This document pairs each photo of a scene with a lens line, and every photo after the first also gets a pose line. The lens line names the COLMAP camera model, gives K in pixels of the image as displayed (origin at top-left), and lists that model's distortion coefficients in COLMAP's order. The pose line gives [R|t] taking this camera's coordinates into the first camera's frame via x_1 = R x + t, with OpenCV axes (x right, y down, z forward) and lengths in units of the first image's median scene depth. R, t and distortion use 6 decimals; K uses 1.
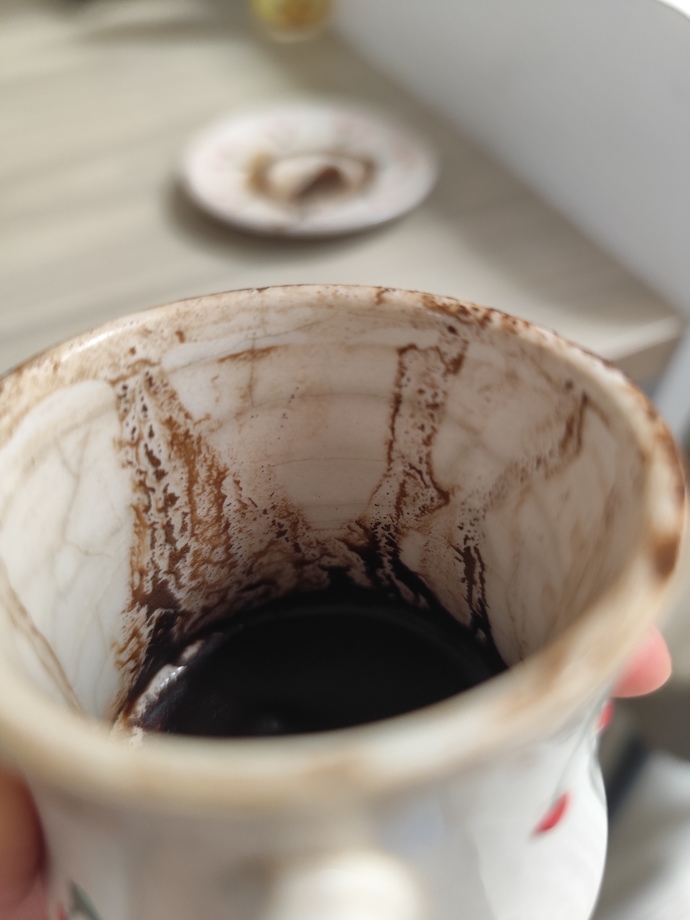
lens RADIAL K [[704.0, 0, 345.0], [0, 704.0, 460.0], [0, 0, 1]] dist [-0.000447, -0.002525]
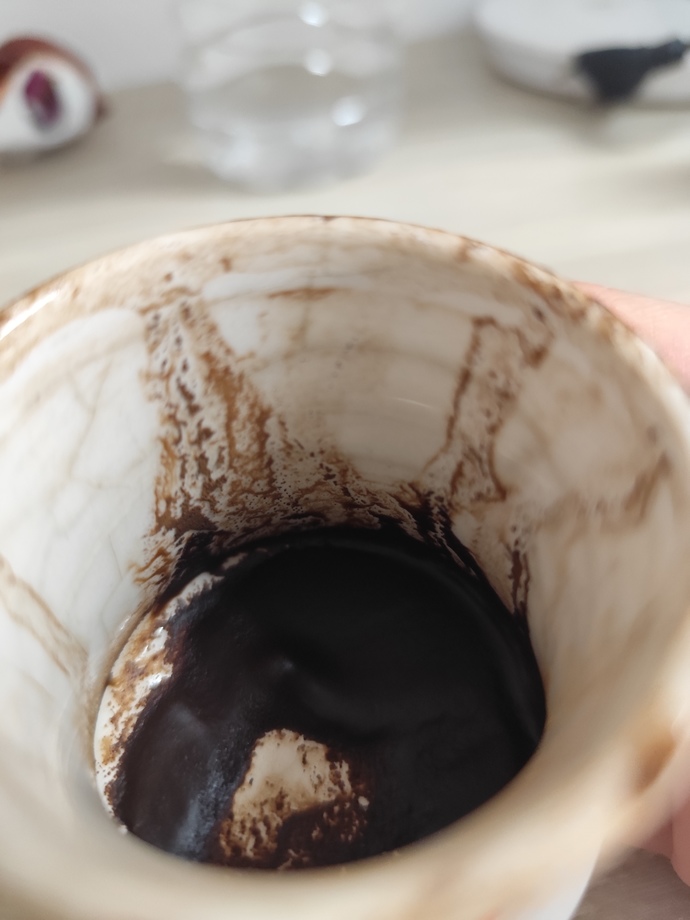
lens RADIAL K [[704.0, 0, 345.0], [0, 704.0, 460.0], [0, 0, 1]] dist [-0.000447, -0.002525]
pose [[0.959253, 0.210952, -0.187970, 0.111872], [-0.162036, 0.955717, 0.245661, -0.167554], [0.231469, -0.205193, 0.950956, 0.144617]]
